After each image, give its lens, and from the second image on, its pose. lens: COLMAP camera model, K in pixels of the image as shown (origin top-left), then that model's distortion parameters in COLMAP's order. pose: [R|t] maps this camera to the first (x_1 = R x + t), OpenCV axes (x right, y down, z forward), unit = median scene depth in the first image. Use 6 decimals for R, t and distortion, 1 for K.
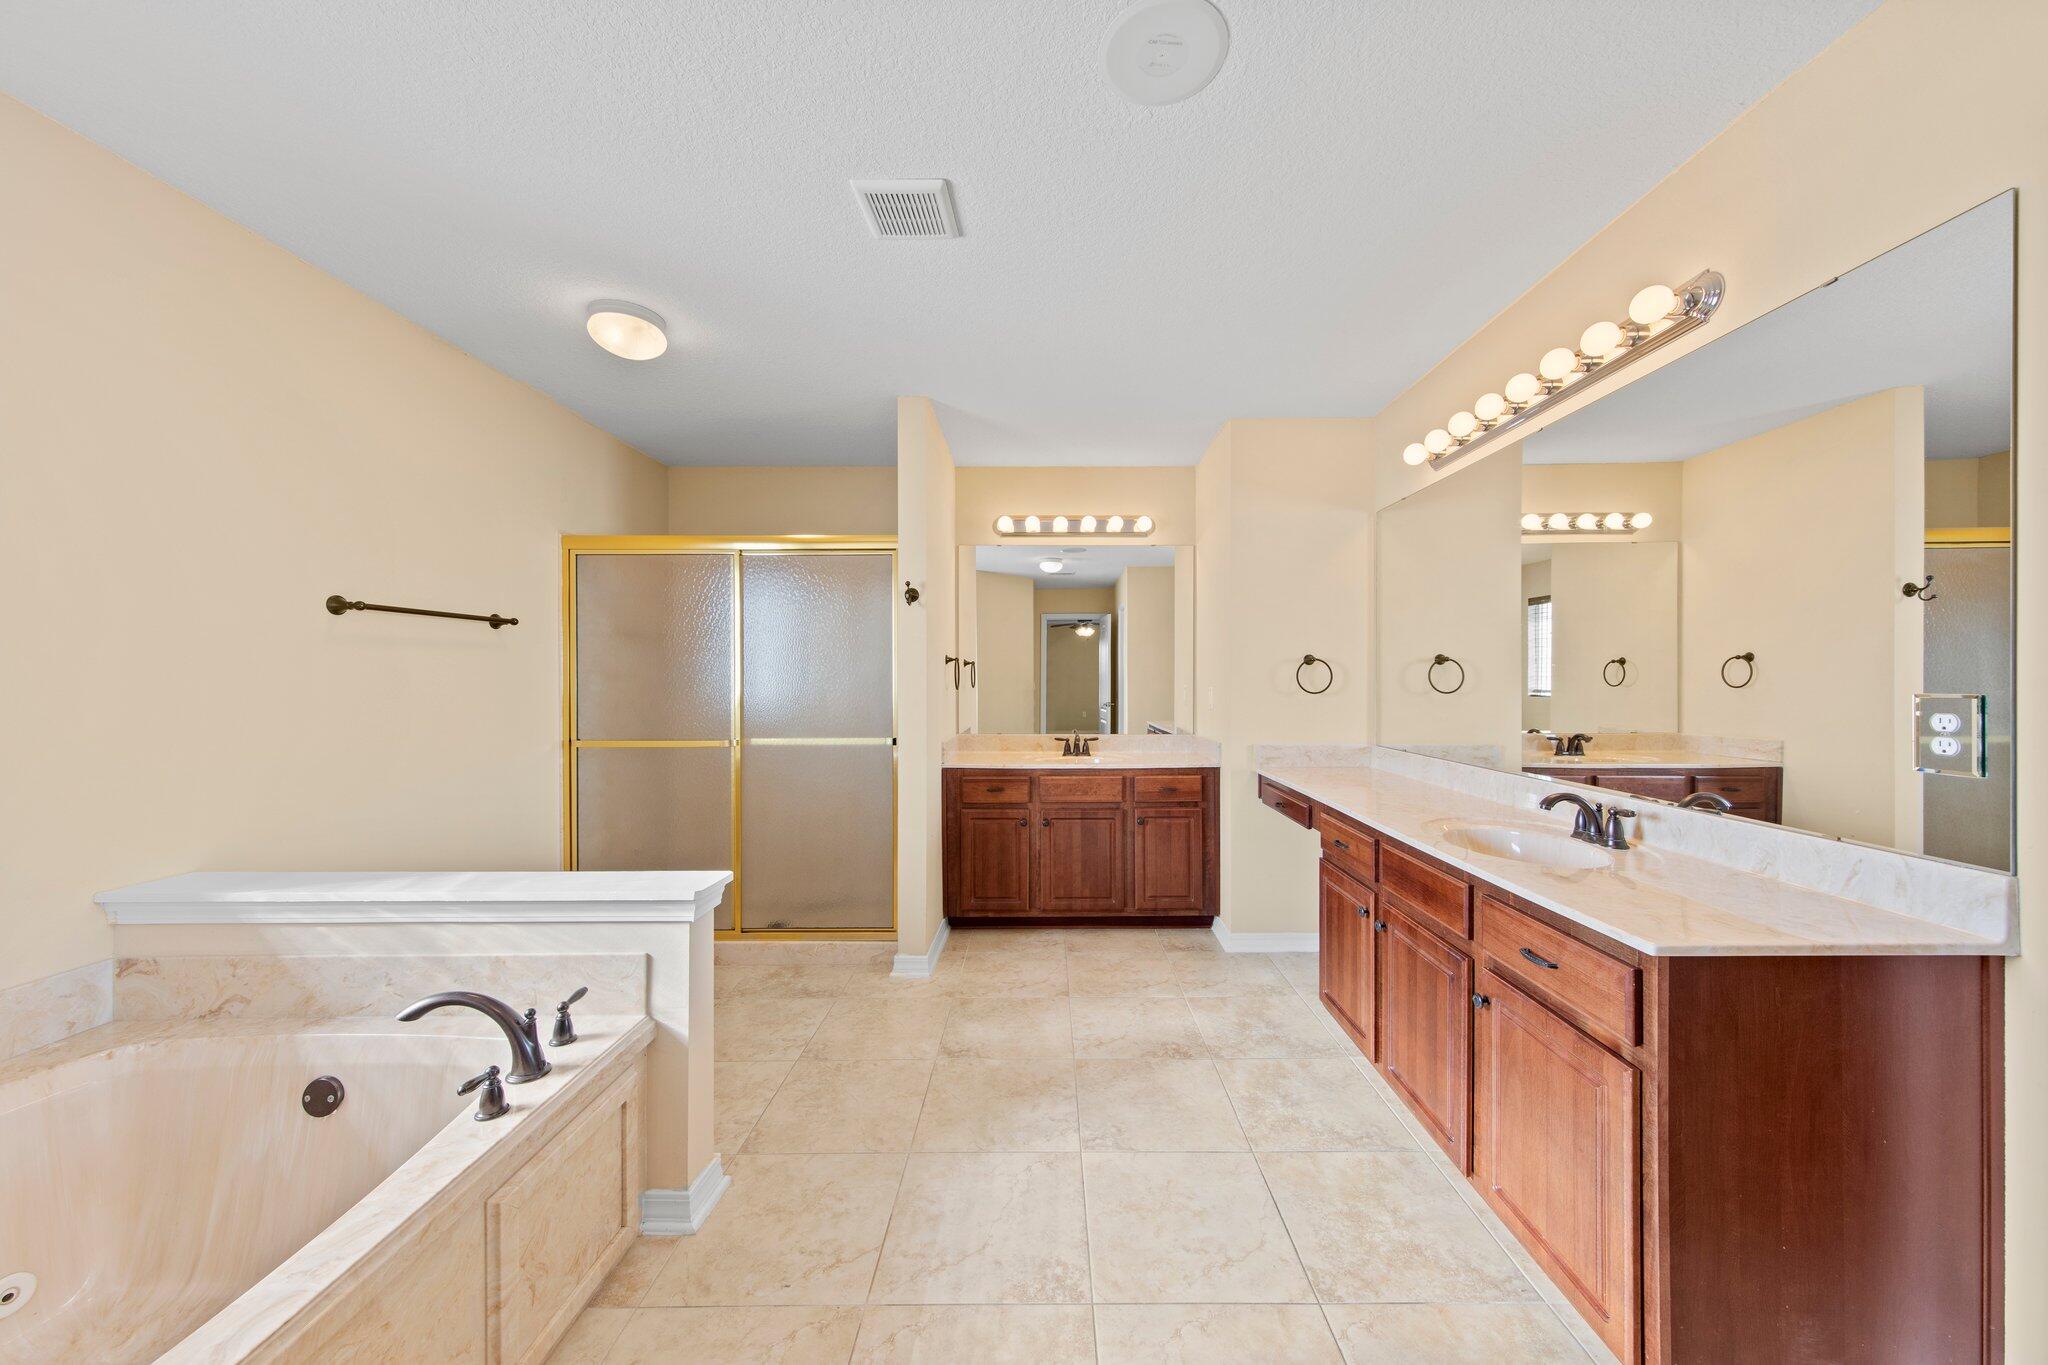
lens RADIAL K [[691.1, 0, 1039.8], [0, 691.1, 683.5], [0, 0, 1]] dist [0.013576, 0.000025]
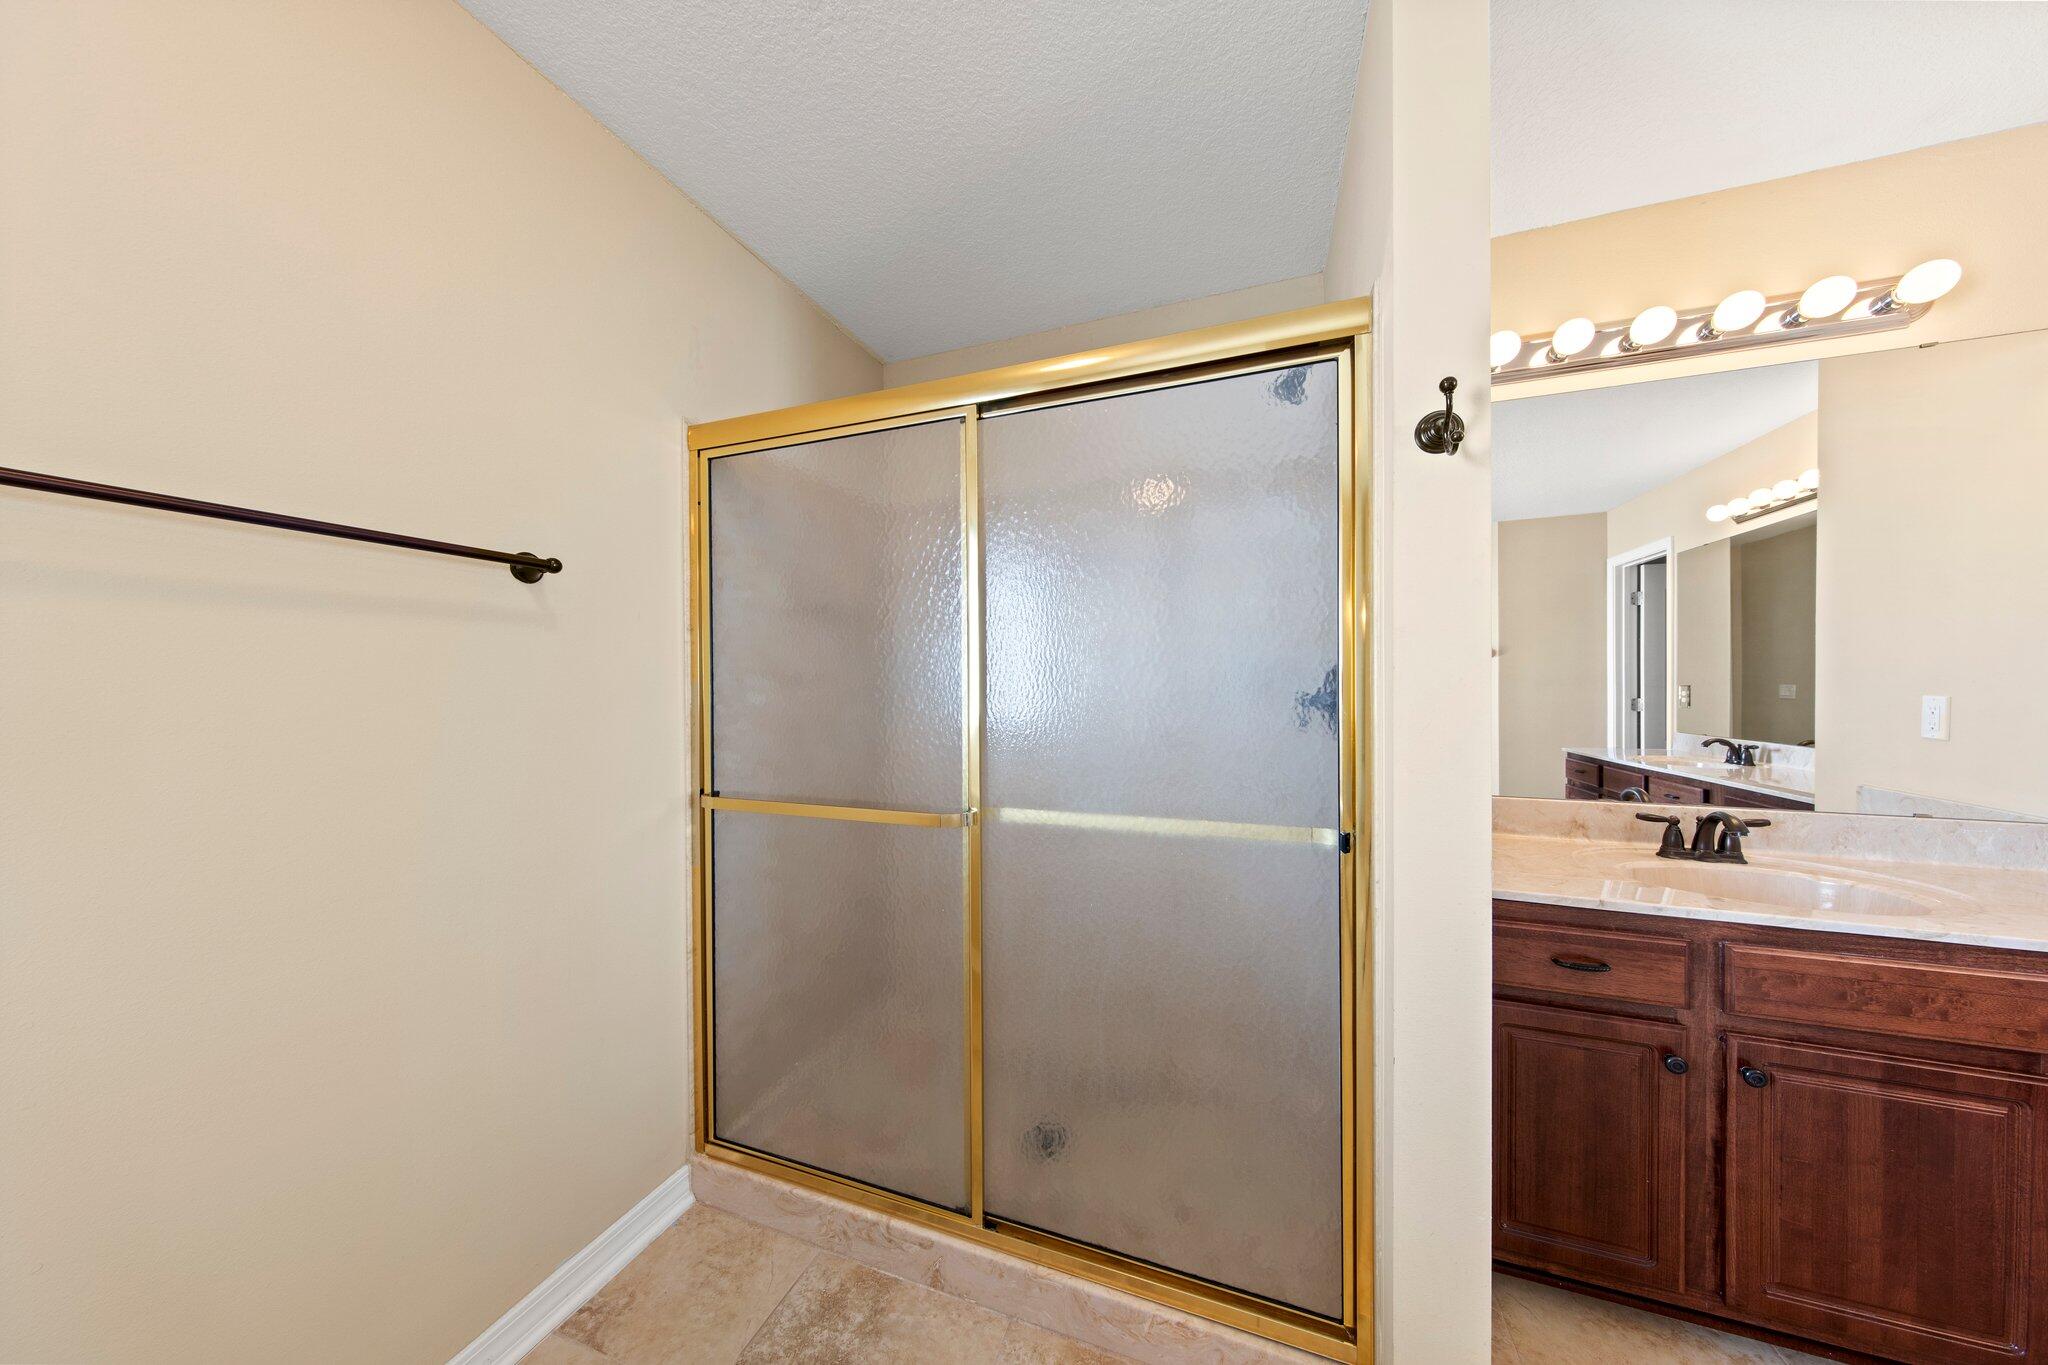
lens RADIAL K [[646.2, 0, 1025.6], [0, 646.2, 695.2], [0, 0, 1]] dist [0.002672, -0.000059]
pose [[0.942661, 0.002214, -0.333745, -0.237698], [0.000051, 0.999977, 0.006777, -0.000600], [0.333752, -0.006405, 0.942639, 0.552908]]
